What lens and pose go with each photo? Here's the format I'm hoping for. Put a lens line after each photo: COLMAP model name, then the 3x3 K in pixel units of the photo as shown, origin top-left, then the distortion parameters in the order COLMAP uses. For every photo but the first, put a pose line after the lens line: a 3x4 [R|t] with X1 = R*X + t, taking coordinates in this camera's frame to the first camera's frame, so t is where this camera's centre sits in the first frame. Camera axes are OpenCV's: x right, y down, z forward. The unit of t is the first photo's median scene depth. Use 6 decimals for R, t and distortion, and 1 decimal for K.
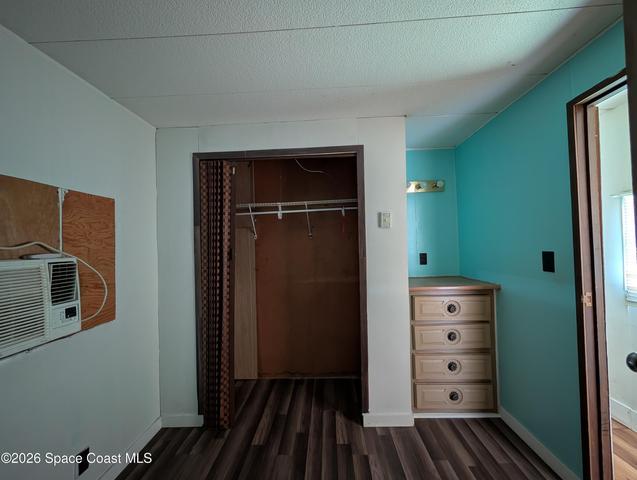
lens RADIAL K [[241.4, 0, 319.5], [0, 241.4, 241.3], [0, 0, 1]] dist [-0.000732, -0.000266]
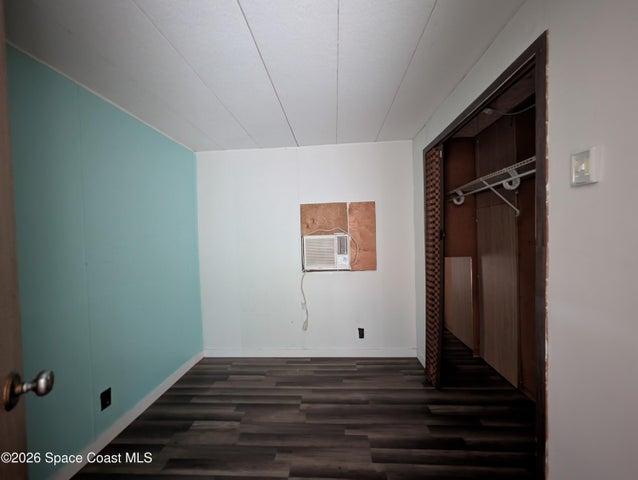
lens RADIAL K [[241.7, 0, 320.0], [0, 241.7, 241.3], [0, 0, 1]] dist [-0.000732, -0.000266]
pose [[-0.024613, 0.053314, -0.998274, 0.918403], [0.049545, 0.997415, 0.052046, 0.001570], [0.998469, -0.048178, -0.027191, 0.647601]]
